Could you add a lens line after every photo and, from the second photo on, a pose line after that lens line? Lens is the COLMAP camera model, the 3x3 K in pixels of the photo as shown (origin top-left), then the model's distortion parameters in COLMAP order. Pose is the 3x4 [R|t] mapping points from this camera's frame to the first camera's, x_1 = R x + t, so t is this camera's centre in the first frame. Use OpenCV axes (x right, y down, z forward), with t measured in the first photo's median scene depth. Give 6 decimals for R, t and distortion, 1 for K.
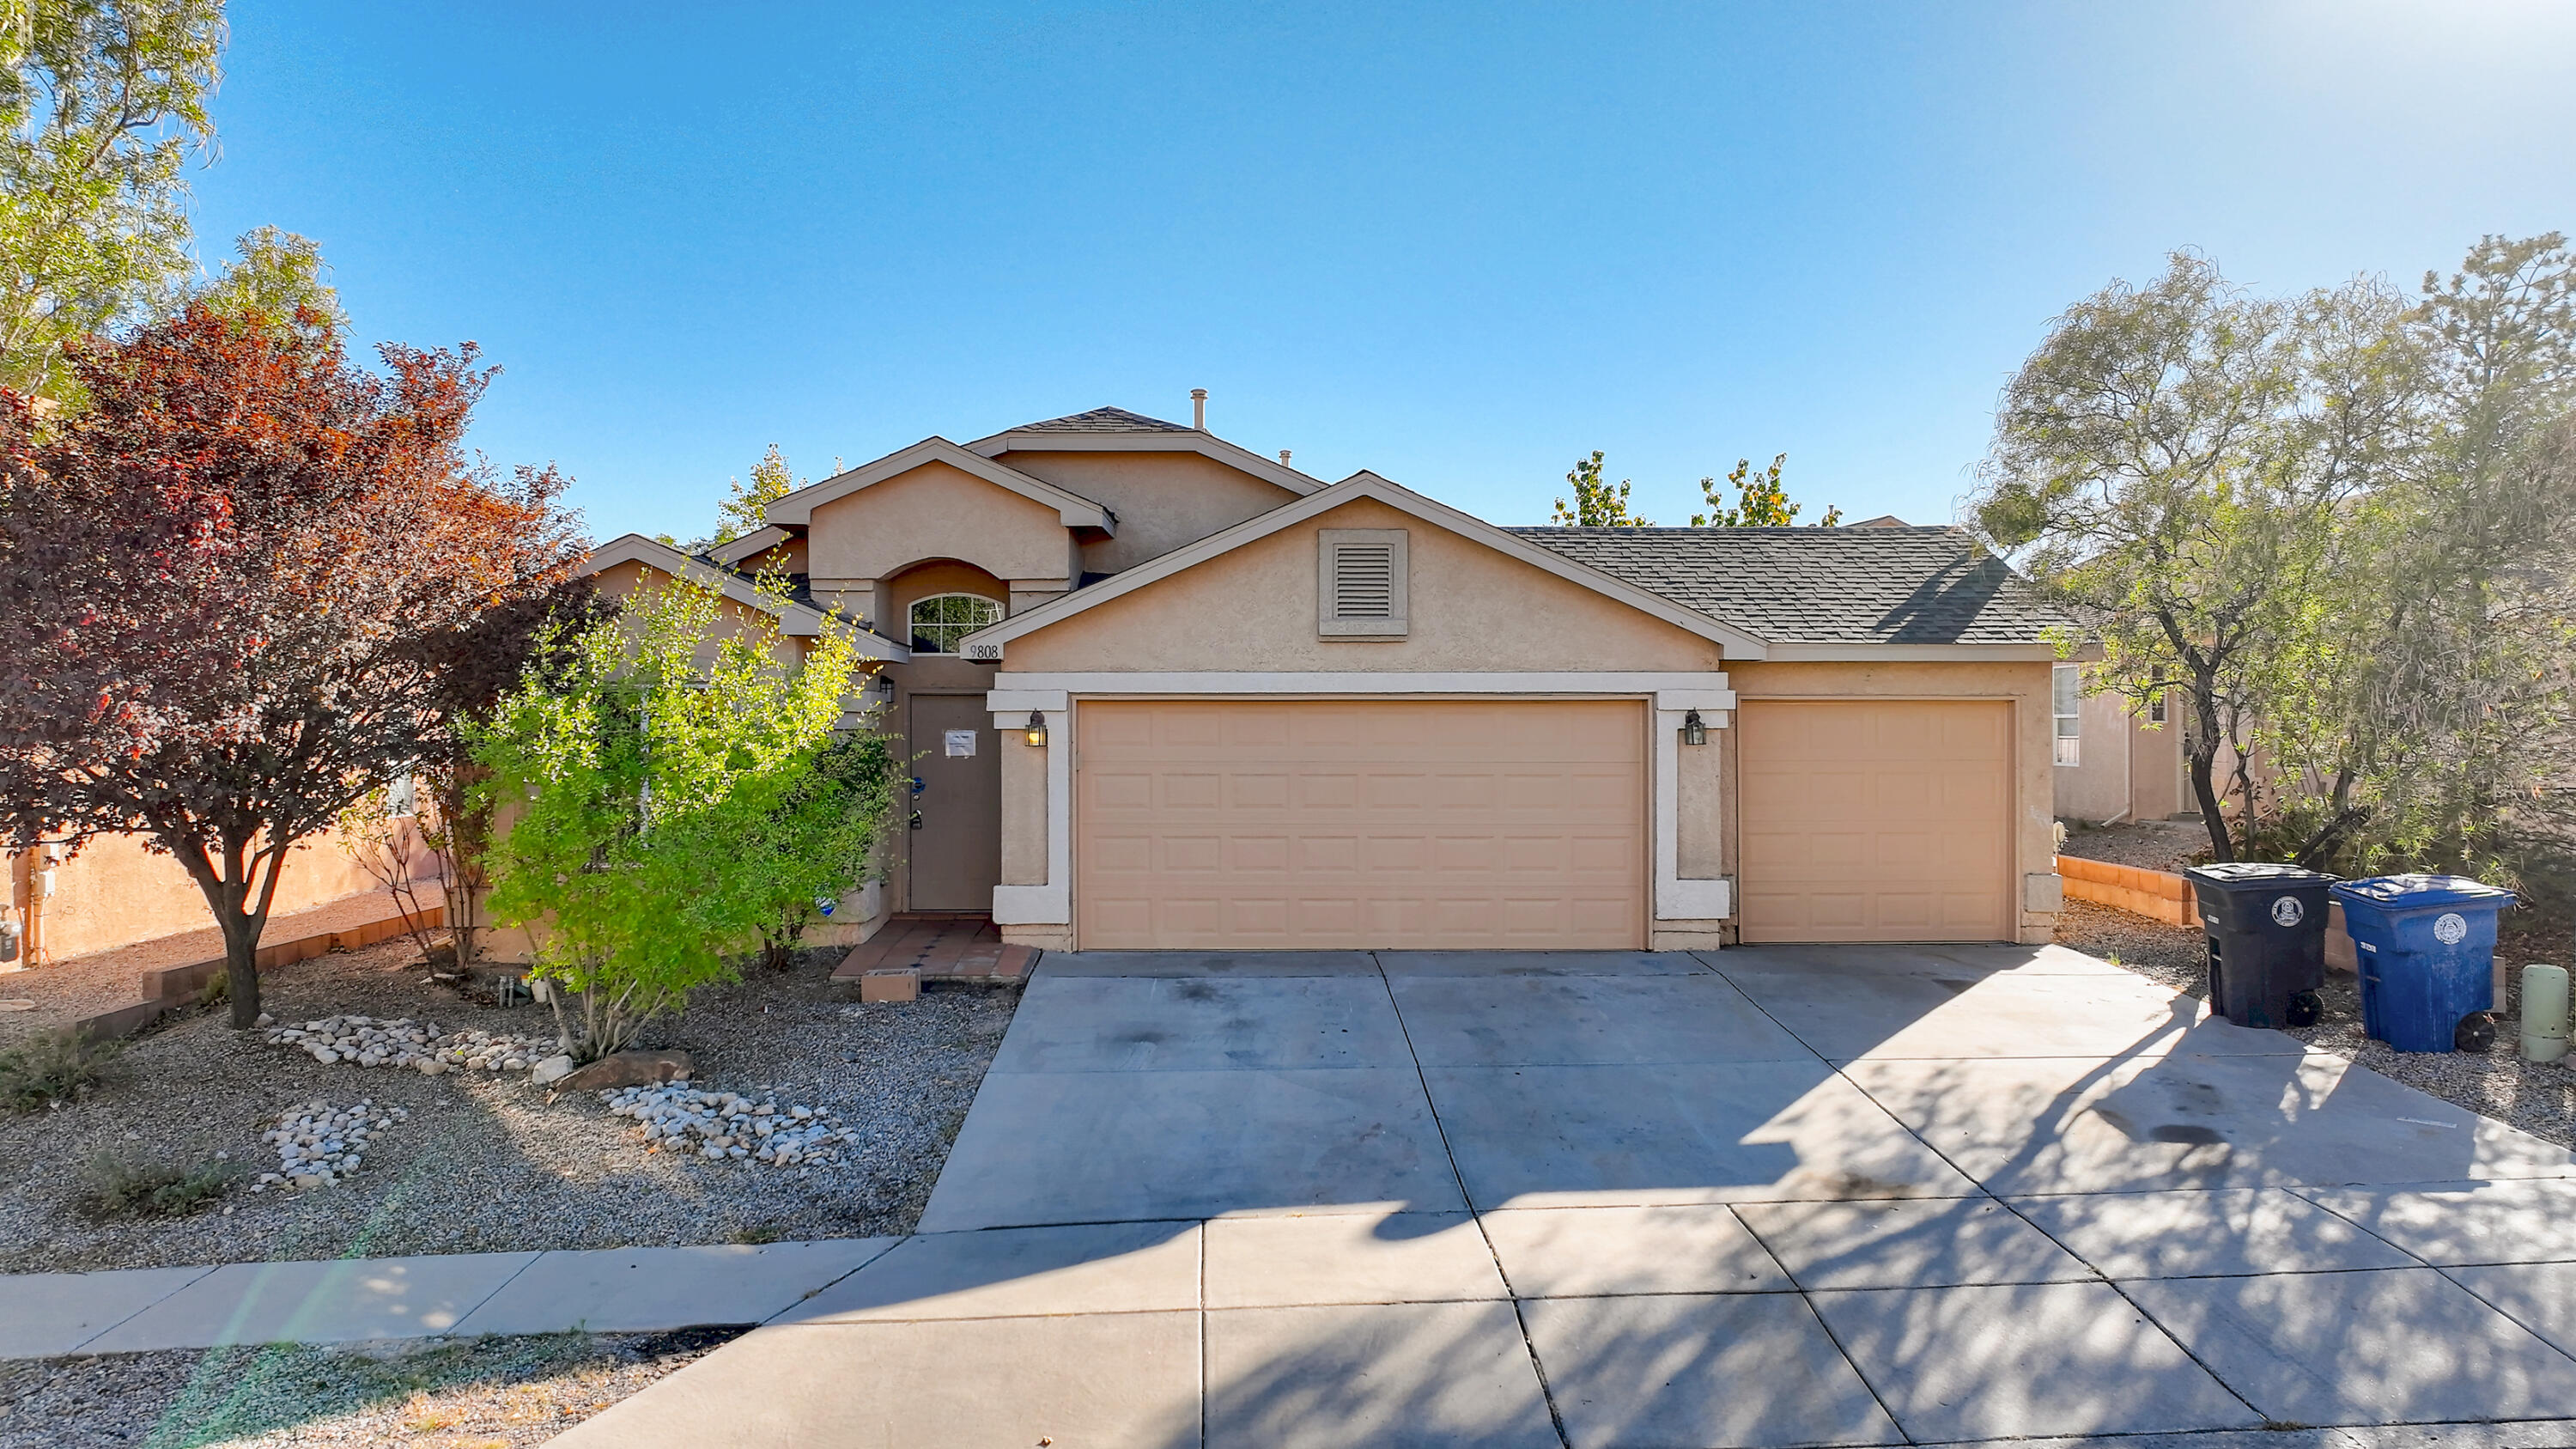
lens RADIAL K [[1815.6, 0, 1288.0], [0, 1815.6, 724.5], [0, 0, 1]] dist [-0.006917, 0.018734]
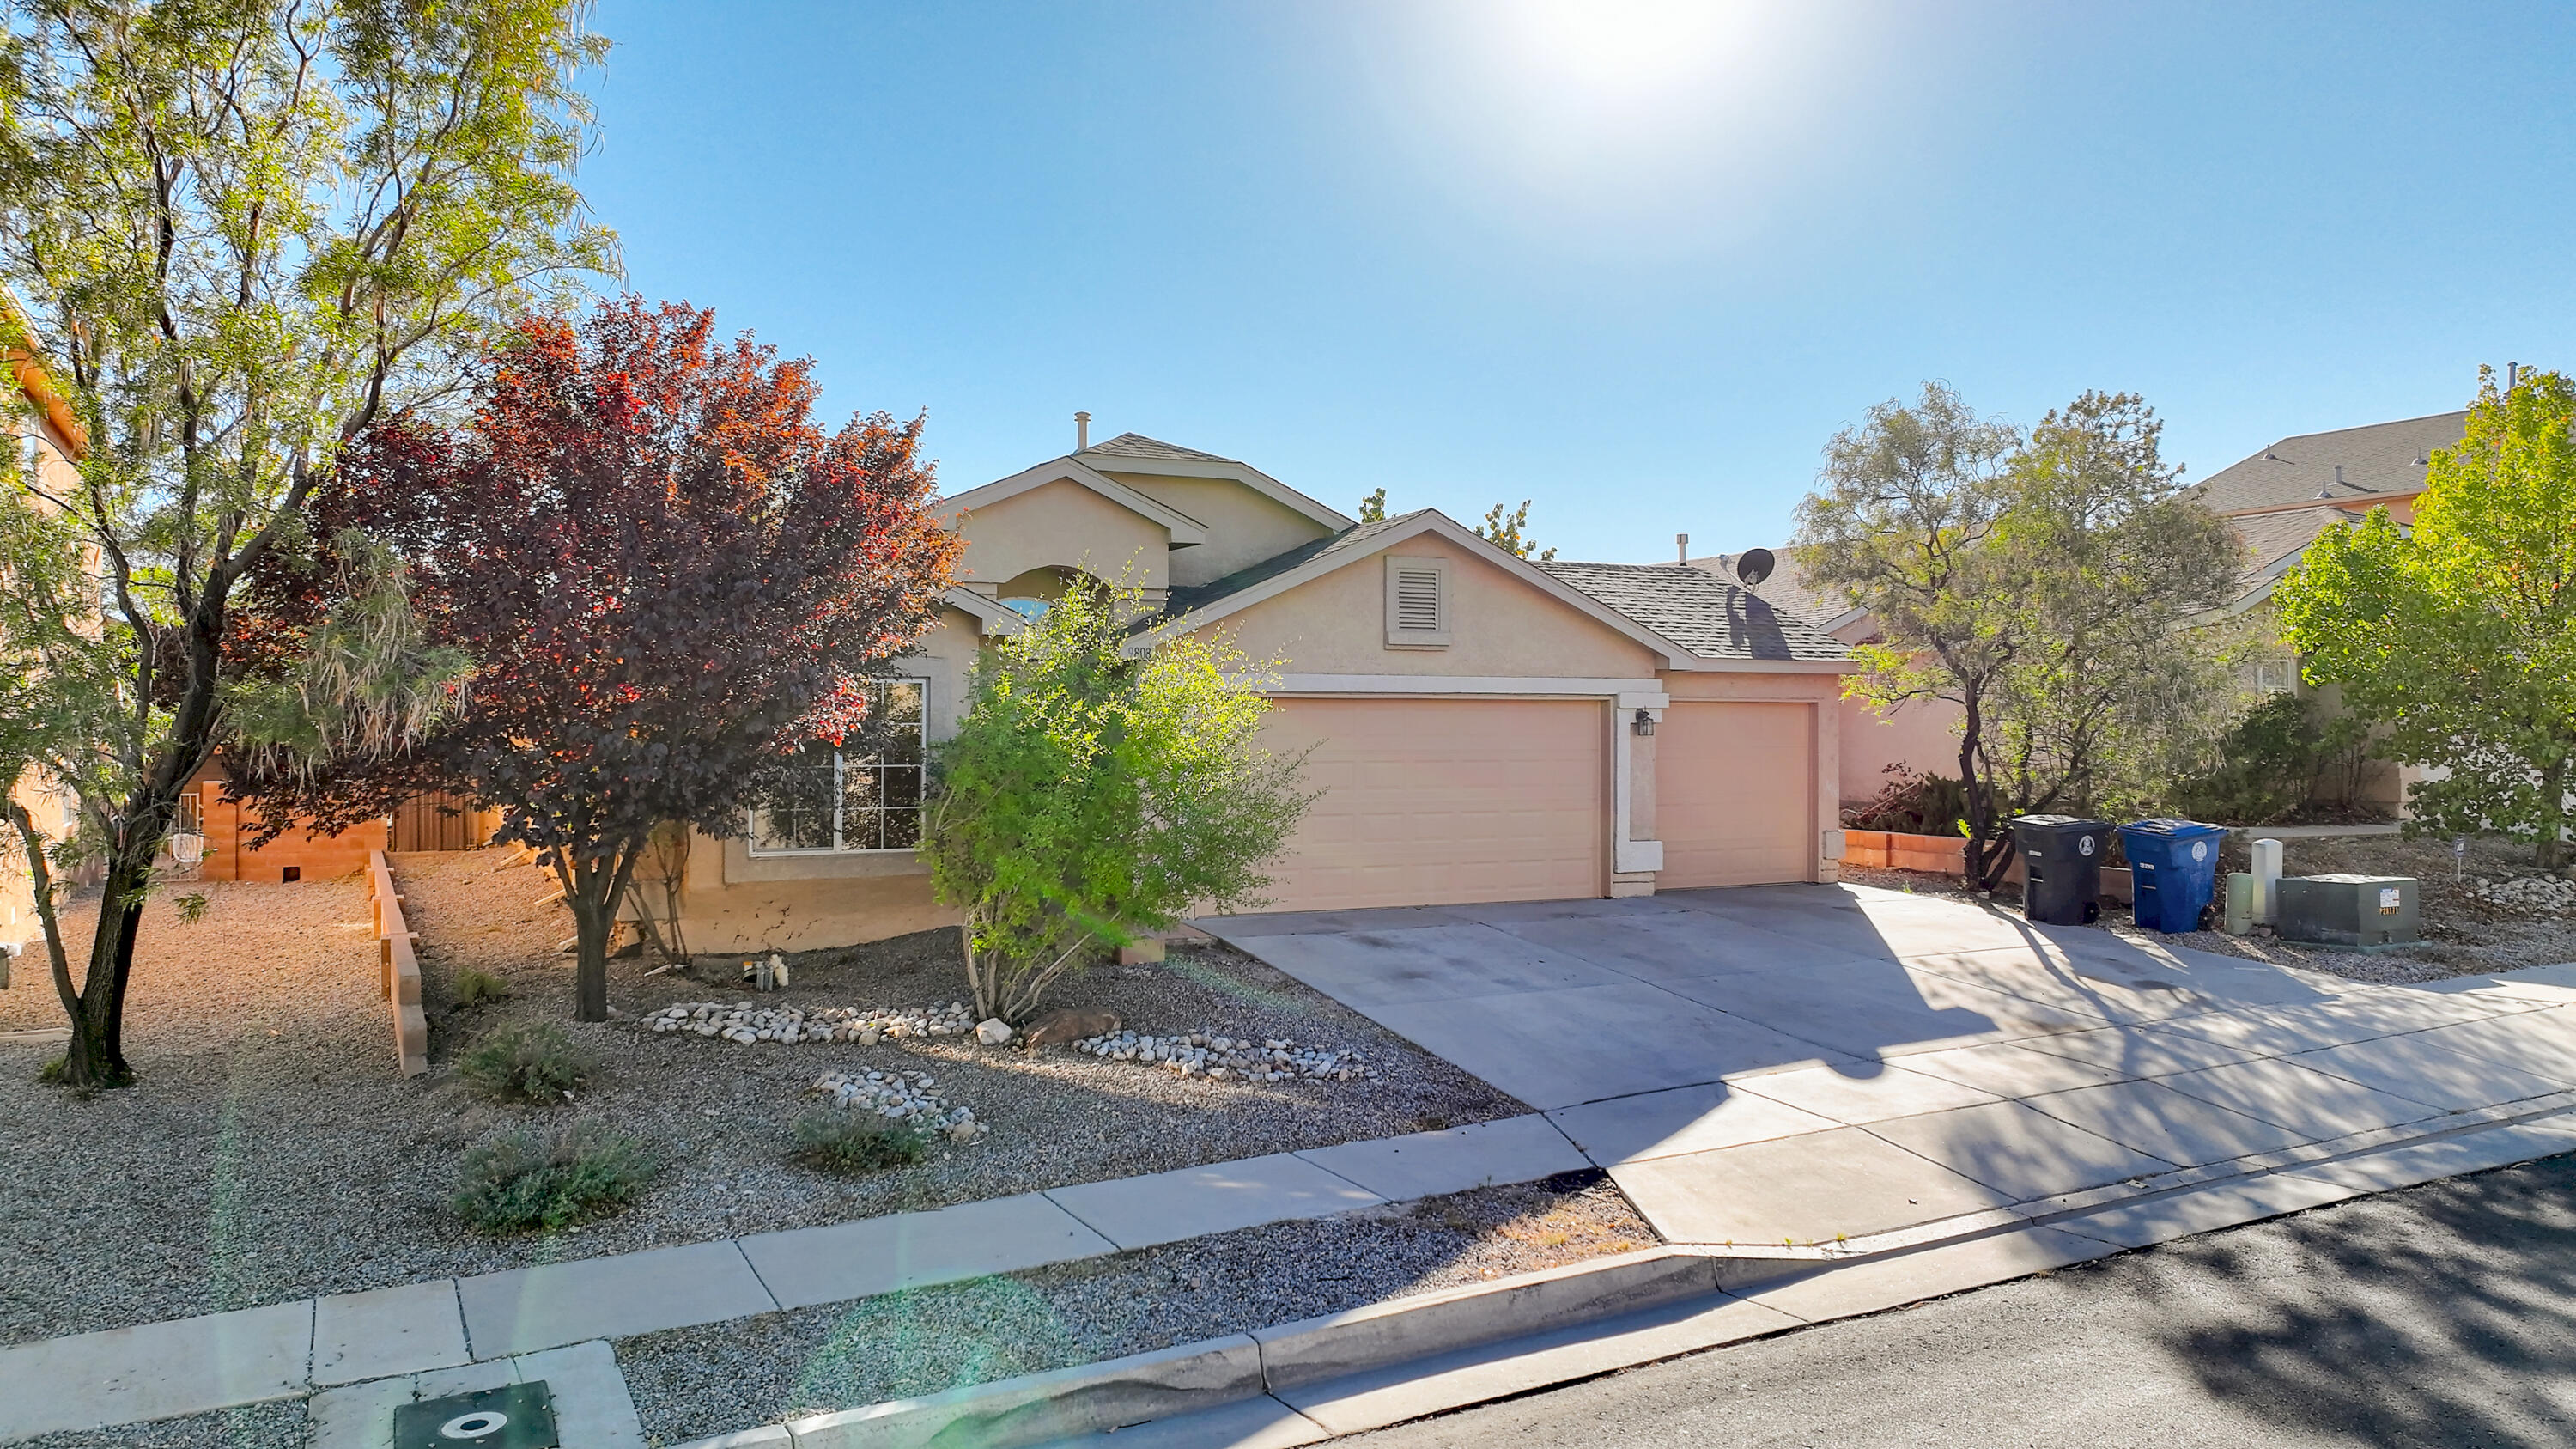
lens RADIAL K [[1815.6, 0, 1288.0], [0, 1815.6, 724.5], [0, 0, 1]] dist [-0.006917, 0.018734]
pose [[0.903439, 0.001654, 0.428714, -0.560794], [-0.001390, 0.999999, -0.000929, 0.004952], [-0.428715, 0.000243, 0.903440, -0.051615]]
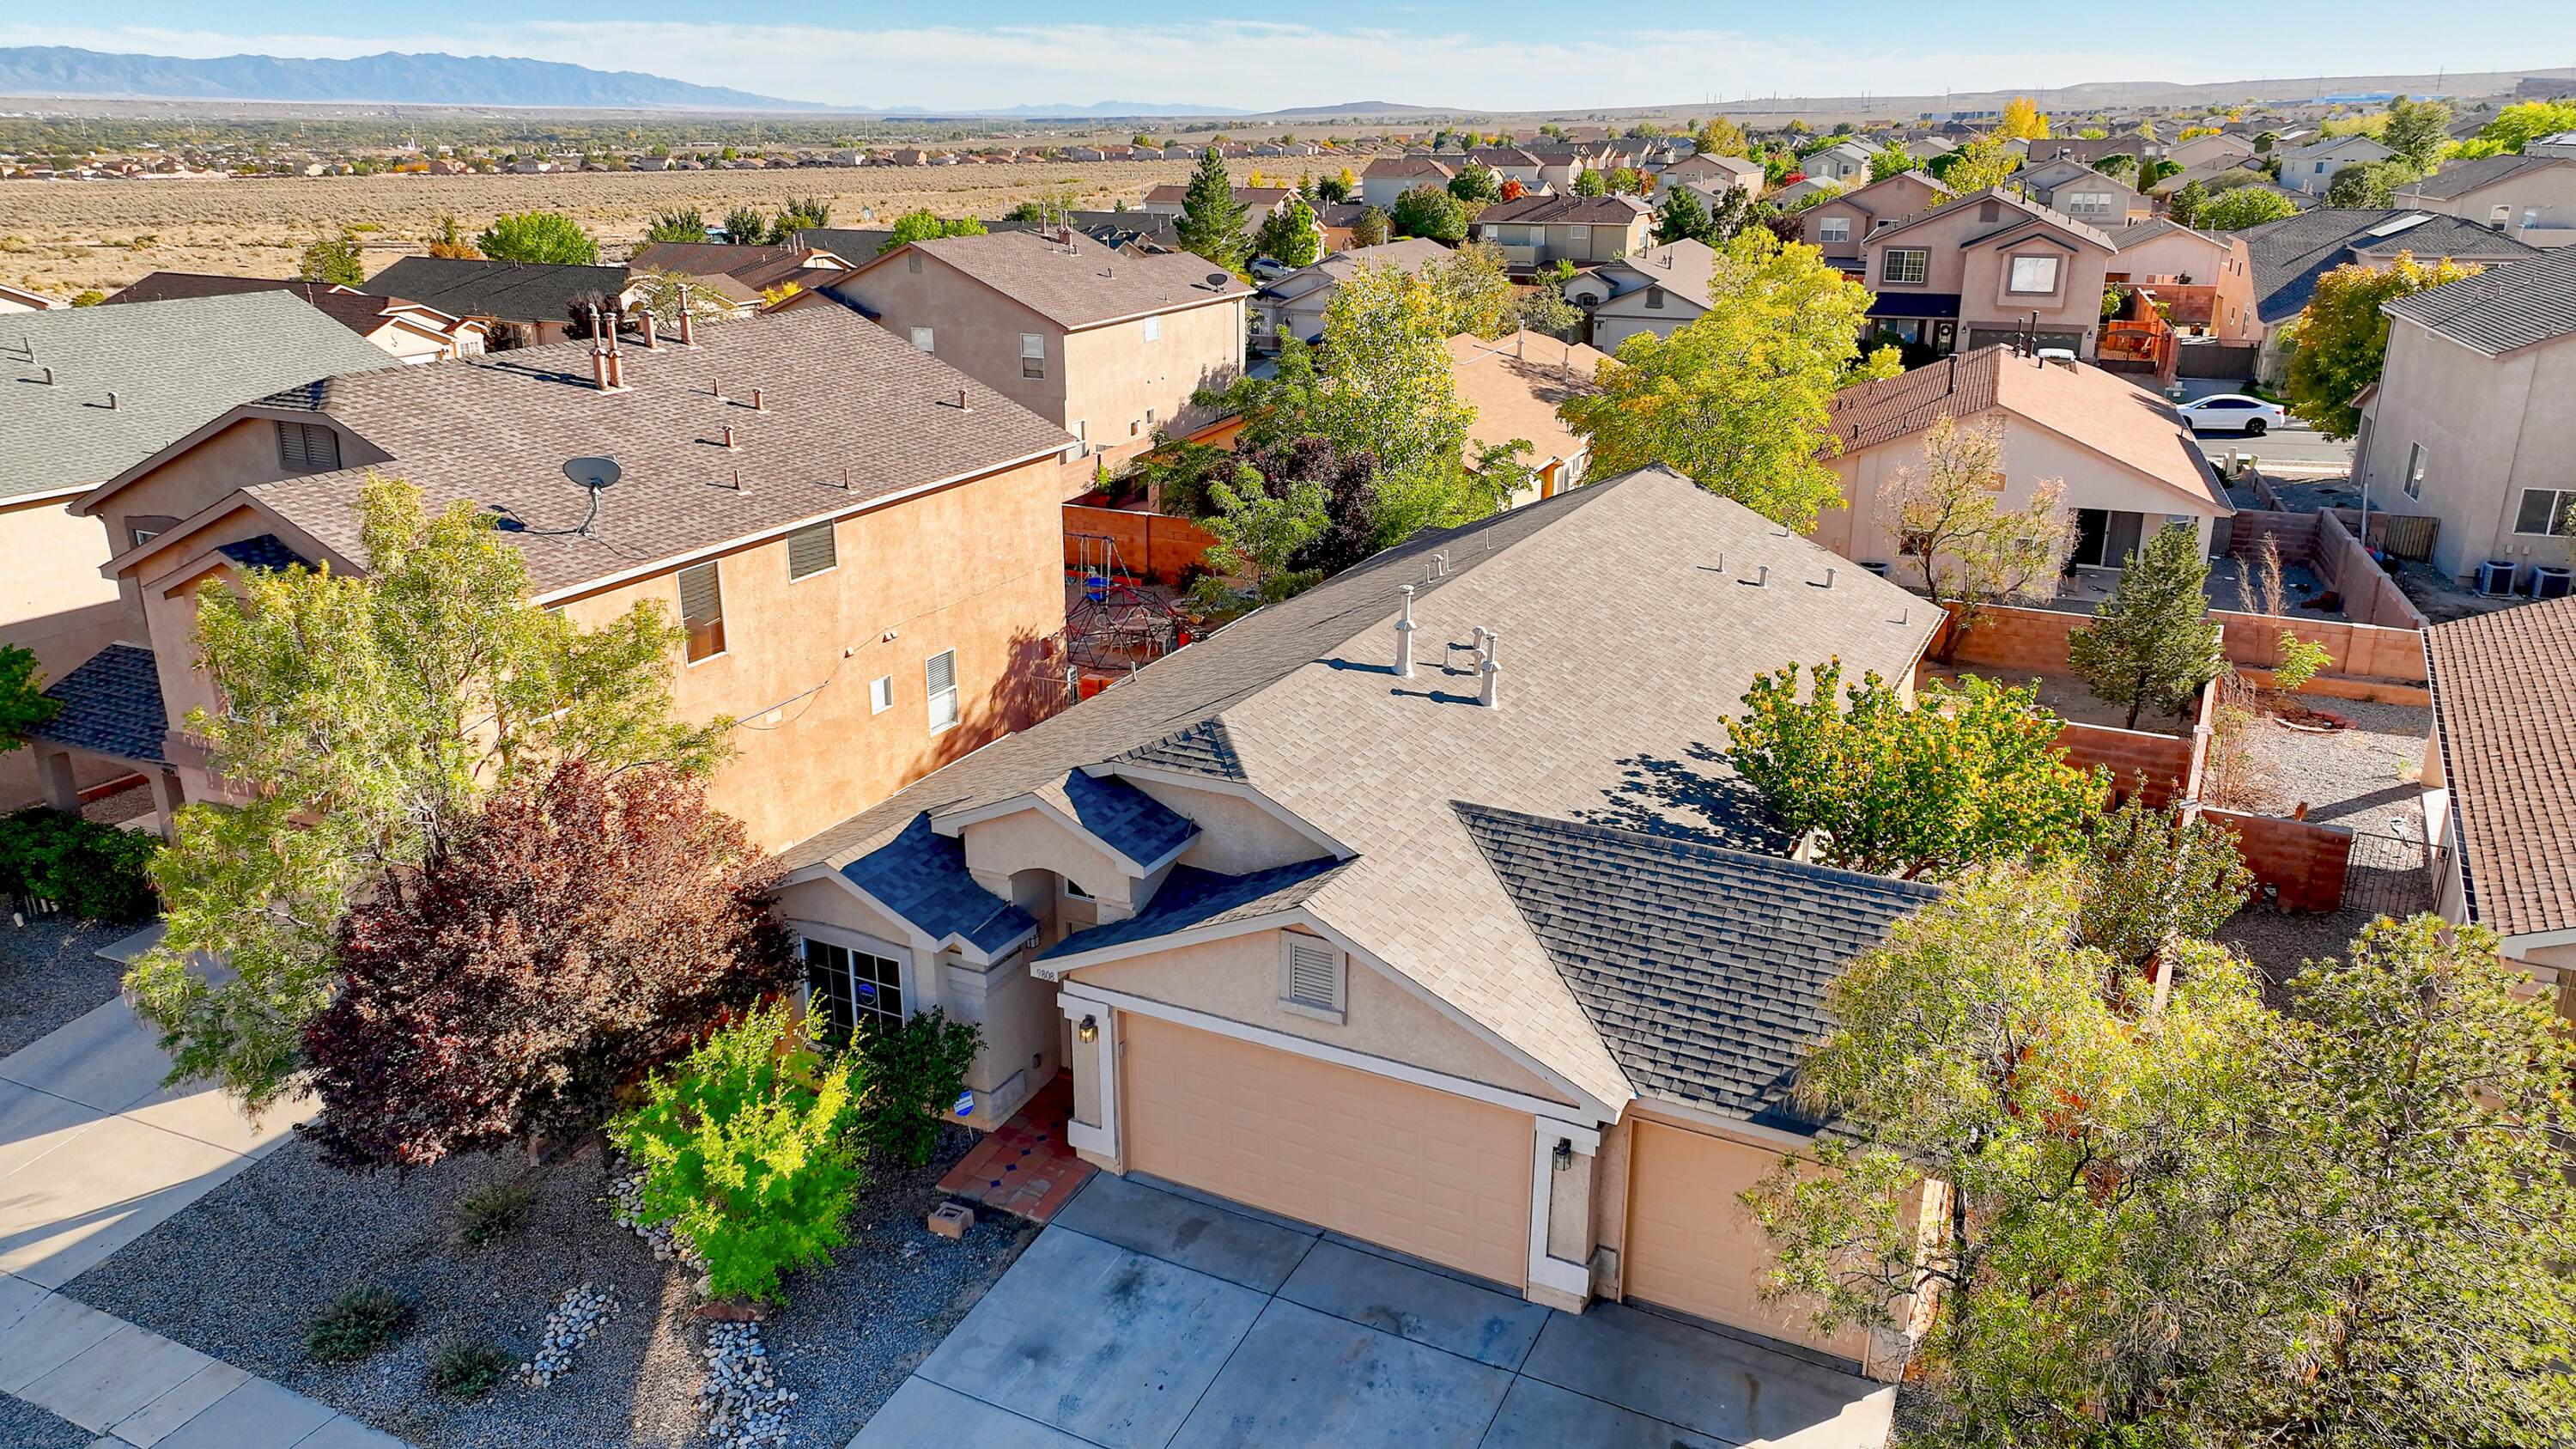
lens RADIAL K [[1815.6, 0, 1288.0], [0, 1815.6, 724.5], [0, 0, 1]] dist [-0.006917, 0.018734]
pose [[0.877334, 0.156415, -0.453673, 0.561723], [-0.004614, 0.948094, 0.317956, -0.635852], [0.479858, -0.276860, 0.832517, 0.024586]]
